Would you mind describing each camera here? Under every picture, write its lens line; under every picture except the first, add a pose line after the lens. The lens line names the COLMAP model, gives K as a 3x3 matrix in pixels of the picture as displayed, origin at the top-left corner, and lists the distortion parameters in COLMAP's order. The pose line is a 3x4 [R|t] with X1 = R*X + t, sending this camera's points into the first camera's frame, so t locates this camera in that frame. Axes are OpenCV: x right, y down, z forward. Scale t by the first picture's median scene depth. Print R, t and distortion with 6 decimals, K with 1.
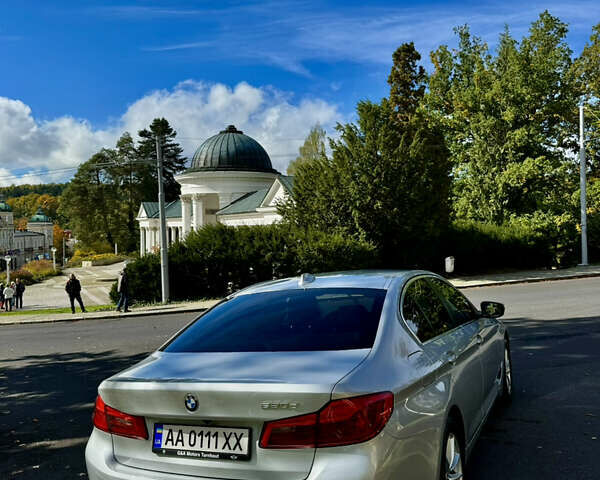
lens RADIAL K [[554.7, 0, 300.0], [0, 554.7, 240.0], [0, 0, 1]] dist [0.152693, -0.302032]
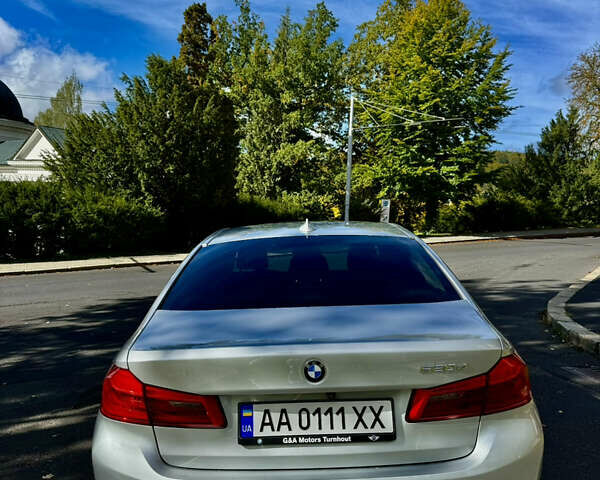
lens RADIAL K [[557.0, 0, 300.0], [0, 557.0, 240.0], [0, 0, 1]] dist [0.159864, -0.350377]
pose [[0.905488, 0.038203, 0.422650, -0.054354], [-0.058677, 0.997644, 0.035535, 0.009656], [-0.420297, -0.056976, 0.905596, 0.036373]]
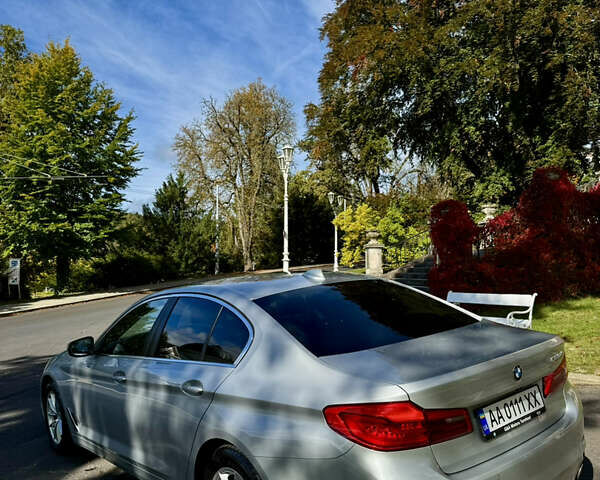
lens RADIAL K [[557.0, 0, 300.0], [0, 557.0, 240.0], [0, 0, 1]] dist [0.159864, -0.350377]
pose [[0.425772, 0.069426, 0.902163, -0.133594], [0.011038, 0.996579, -0.081901, 0.013552], [-0.904763, 0.044830, 0.423549, 0.093949]]
